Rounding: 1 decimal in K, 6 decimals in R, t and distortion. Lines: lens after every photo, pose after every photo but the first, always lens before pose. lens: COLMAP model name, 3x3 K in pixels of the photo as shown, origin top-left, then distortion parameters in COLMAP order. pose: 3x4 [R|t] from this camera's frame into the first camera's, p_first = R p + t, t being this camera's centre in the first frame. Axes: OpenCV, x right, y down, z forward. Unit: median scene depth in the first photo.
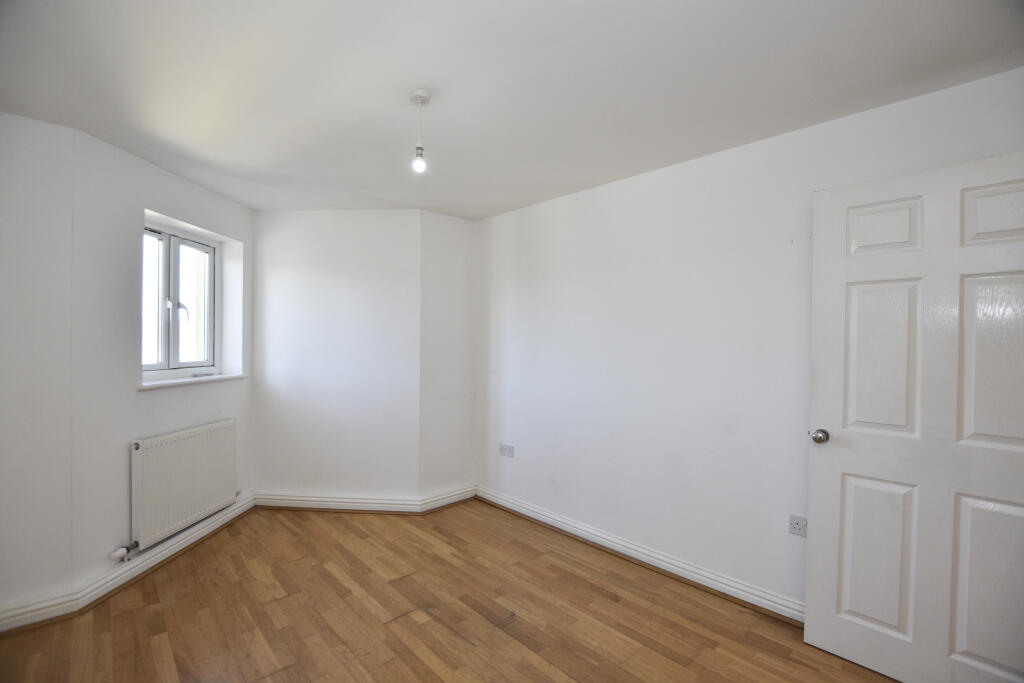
lens RADIAL K [[451.0, 0, 512.1], [0, 451.0, 344.4], [0, 0, 1]] dist [-0.030963, 0.000286]
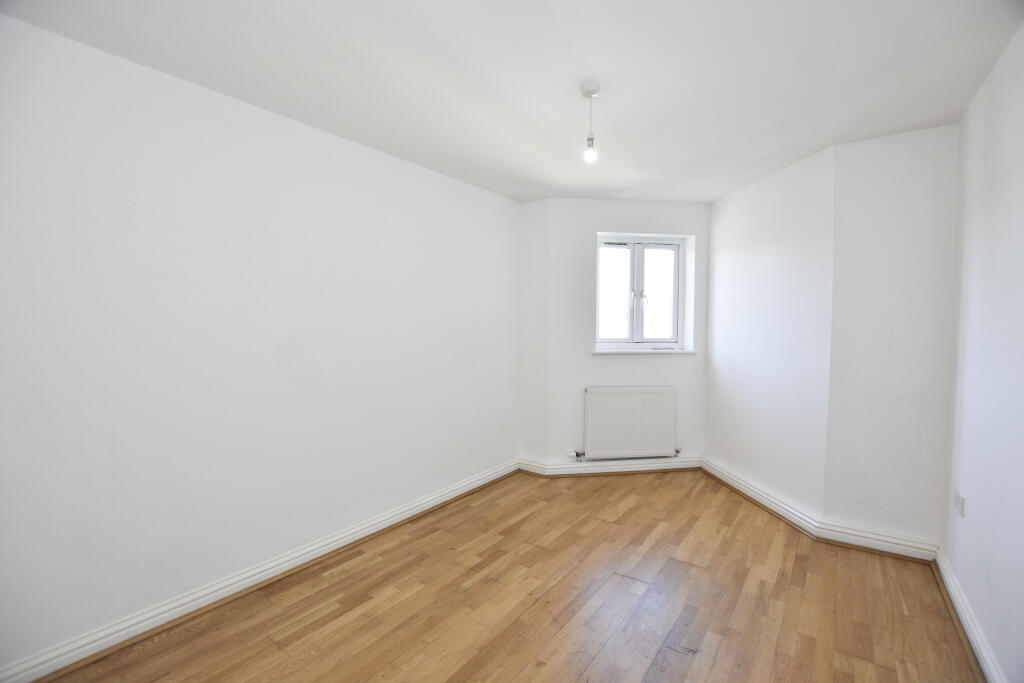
lens RADIAL K [[451.0, 0, 512.1], [0, 451.0, 344.4], [0, 0, 1]] dist [-0.030963, 0.000286]
pose [[0.169749, 0.037478, -0.984774, 0.532073], [-0.004256, 0.999295, 0.037297, 0.011409], [0.985478, -0.002140, 0.169789, 0.395198]]
